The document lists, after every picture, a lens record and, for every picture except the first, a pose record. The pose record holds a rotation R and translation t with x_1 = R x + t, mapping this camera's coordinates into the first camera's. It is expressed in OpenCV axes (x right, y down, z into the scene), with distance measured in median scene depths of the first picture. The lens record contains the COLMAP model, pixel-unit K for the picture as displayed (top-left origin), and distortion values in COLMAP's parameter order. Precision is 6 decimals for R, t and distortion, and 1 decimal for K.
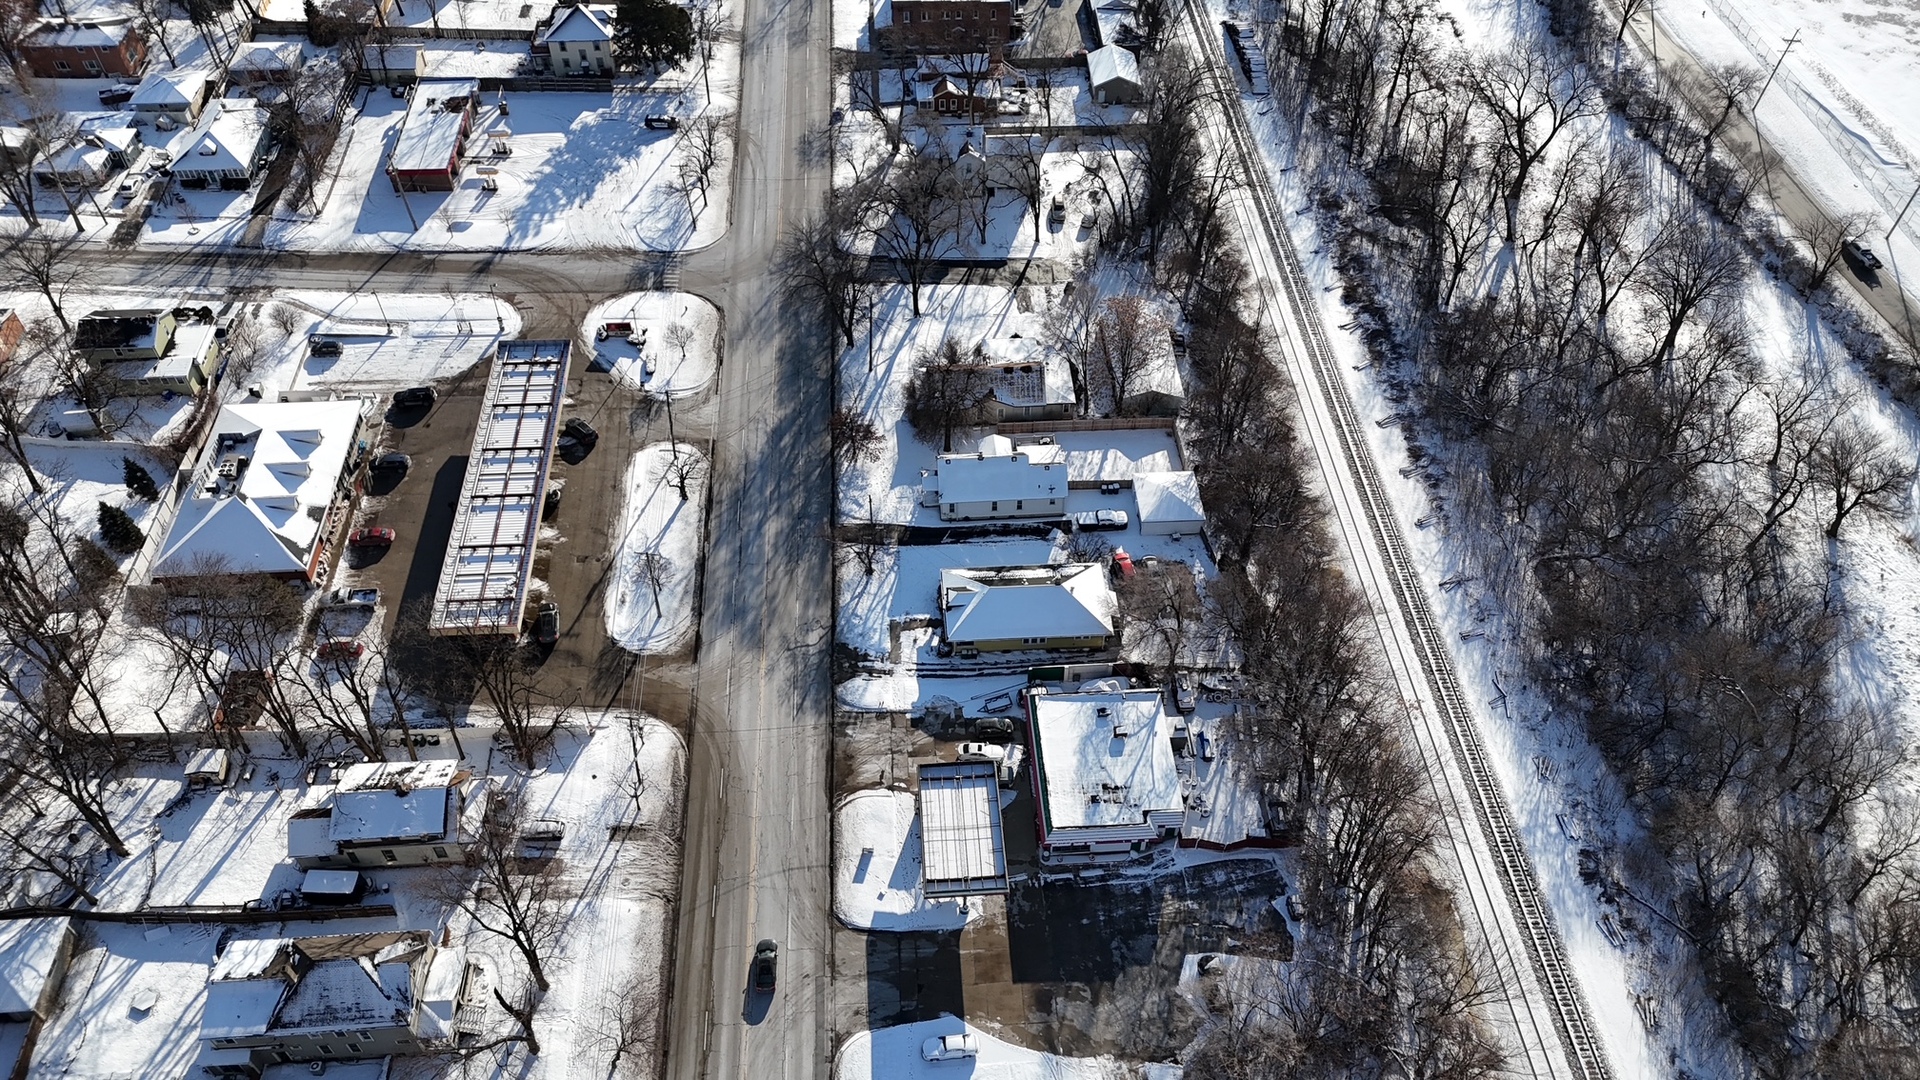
lens RADIAL K [[1395.0, 0, 953.4], [0, 1395.0, 535.3], [0, 0, 1]] dist [0.090995, -0.081574]
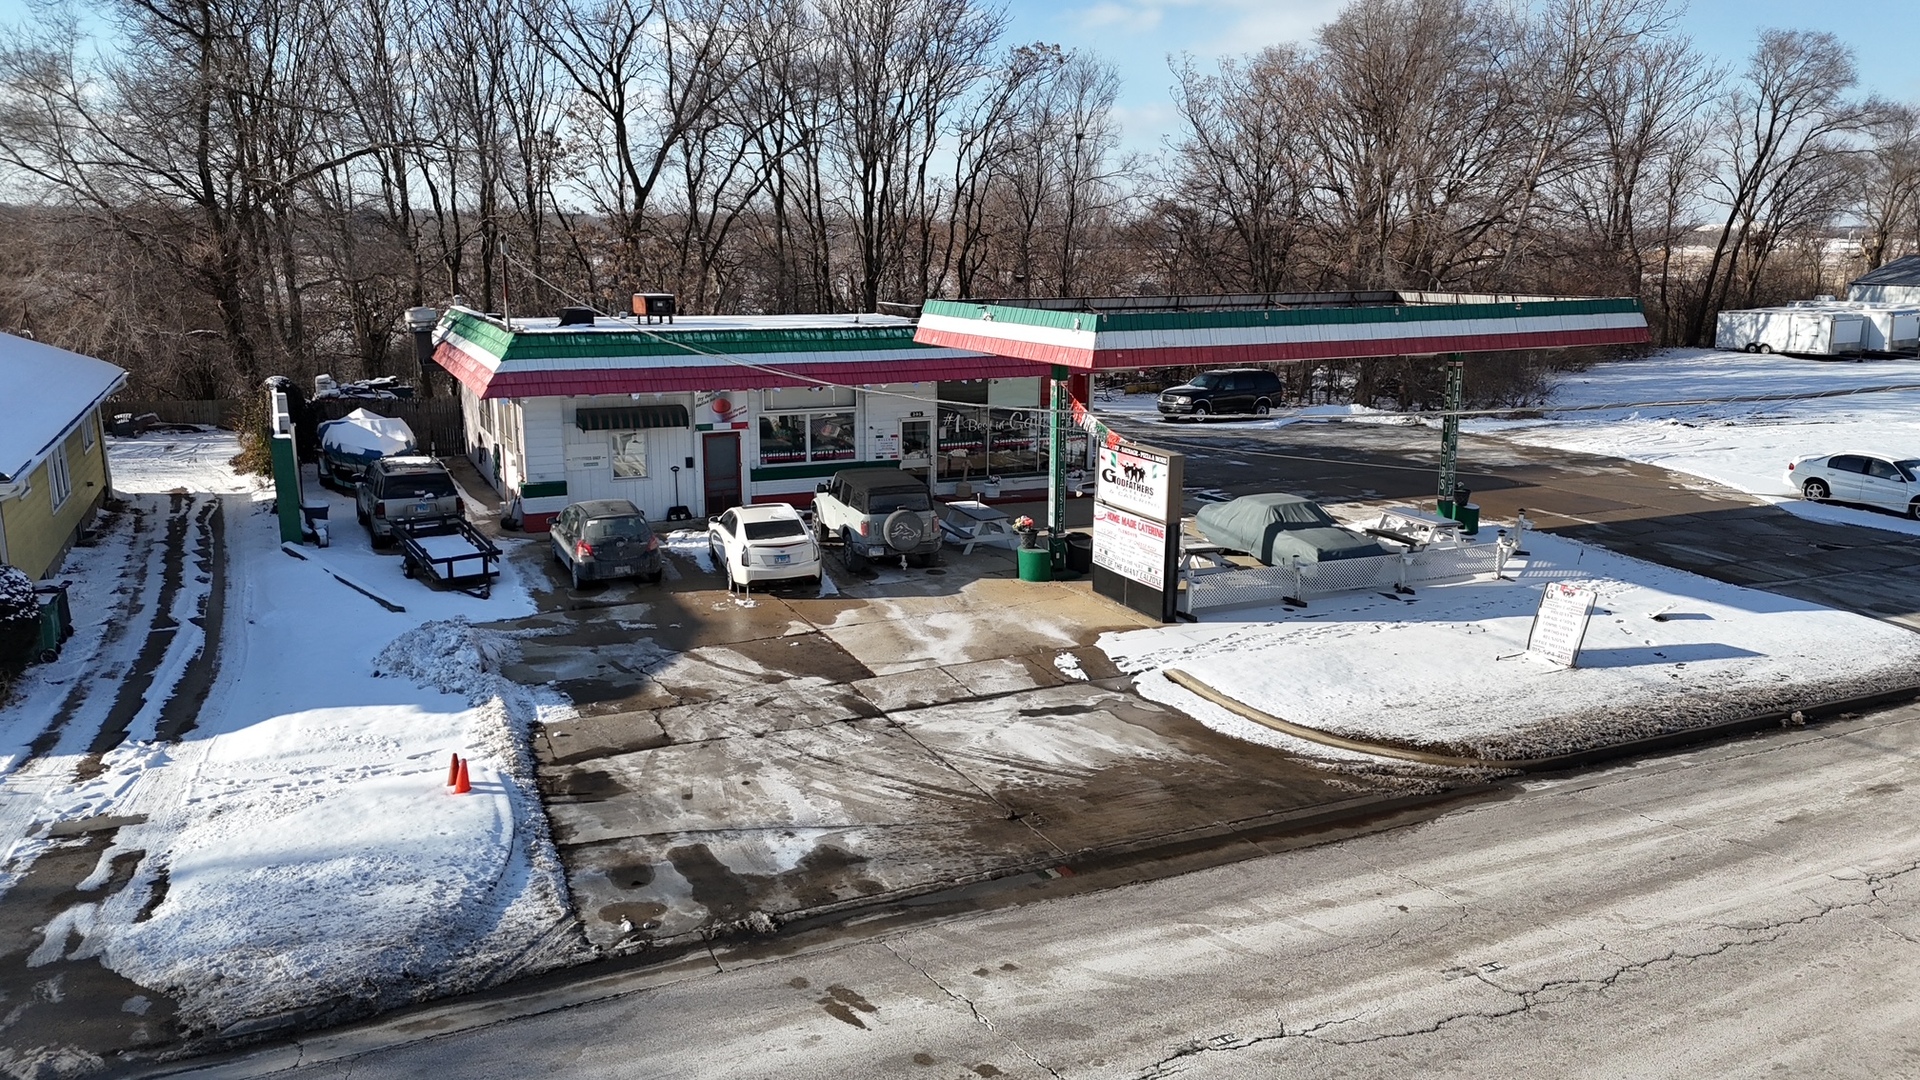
lens RADIAL K [[1395.0, 0, 953.4], [0, 1395.0, 535.3], [0, 0, 1]] dist [0.090995, -0.081574]
pose [[-0.368716, -0.202403, 0.907239, -0.129111], [0.674247, 0.613623, 0.410922, 0.062854], [-0.639874, 0.763217, -0.089783, 0.710113]]
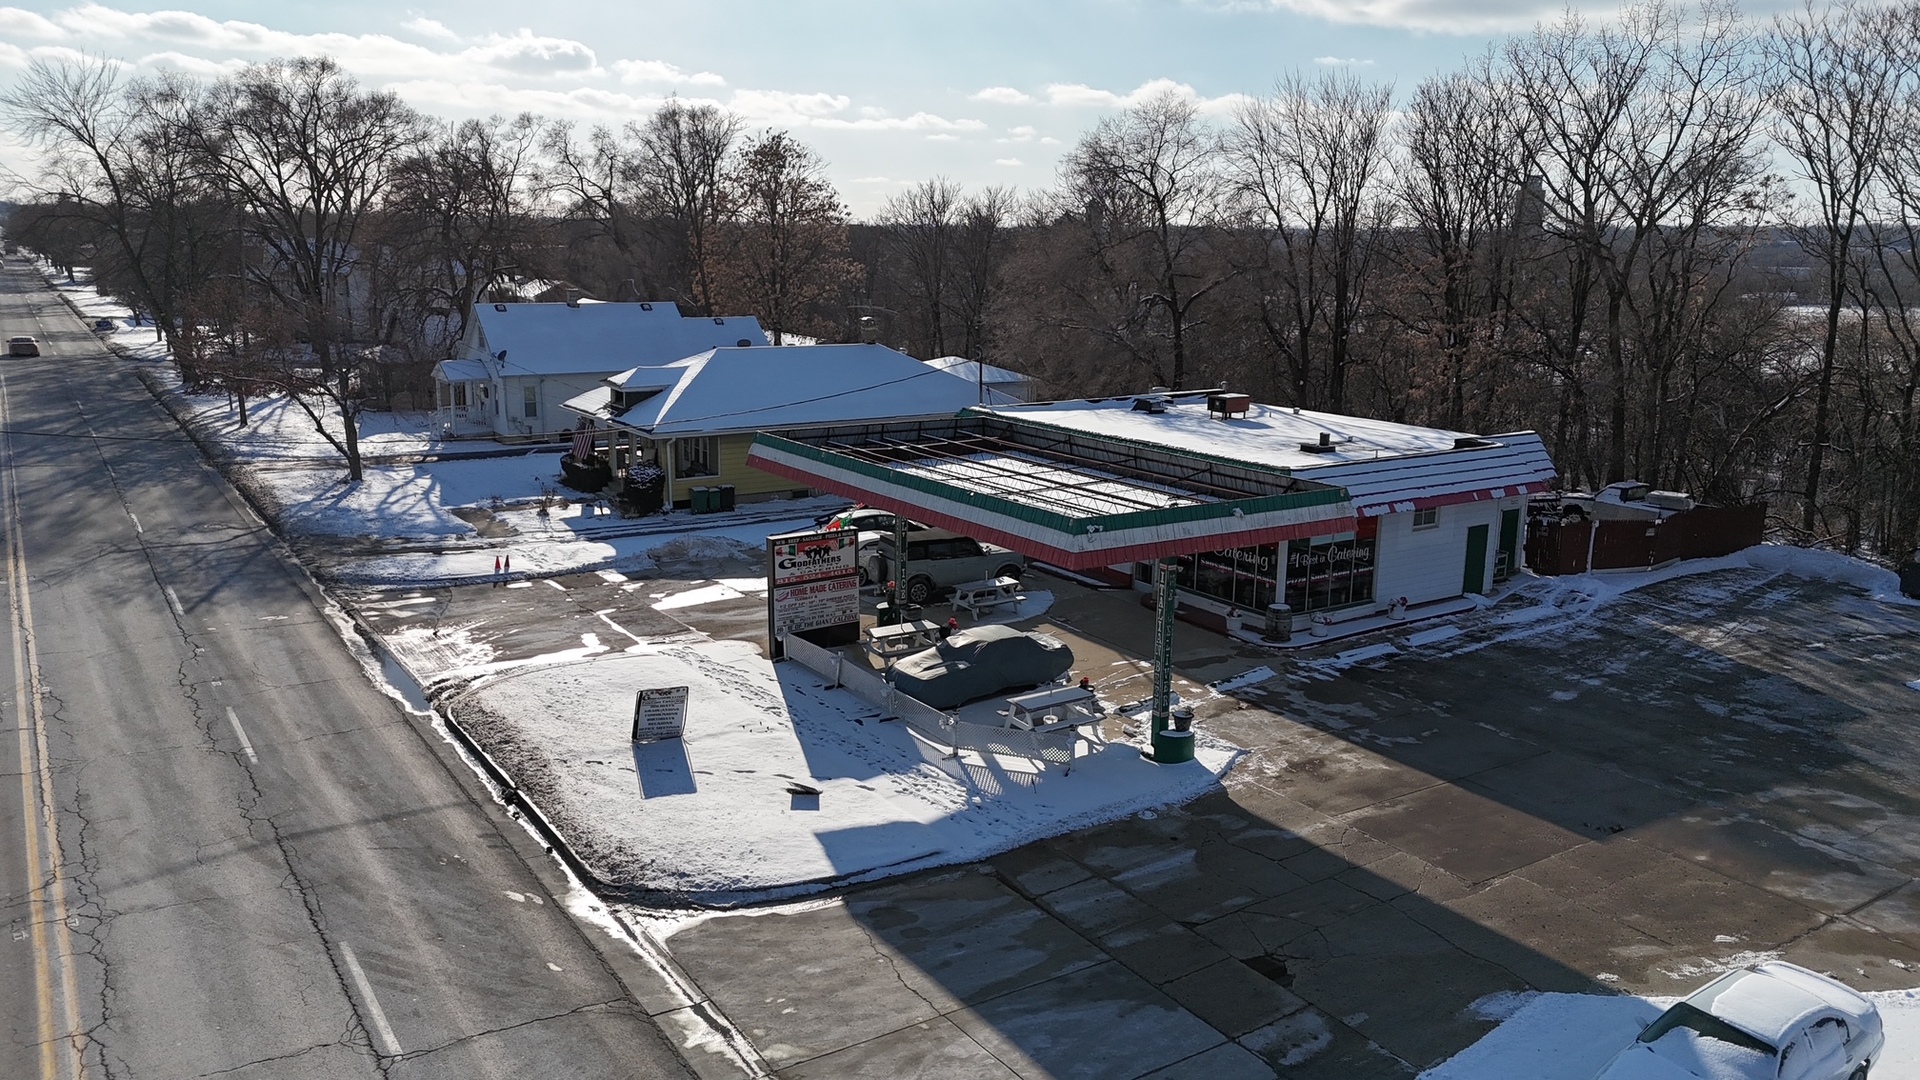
lens RADIAL K [[1395.0, 0, 953.4], [0, 1395.0, 535.3], [0, 0, 1]] dist [0.090995, -0.081574]
pose [[0.867796, -0.100563, 0.486639, -0.085096], [0.358388, 0.805035, -0.472733, 0.218340], [-0.344222, 0.584641, 0.734647, 0.539468]]
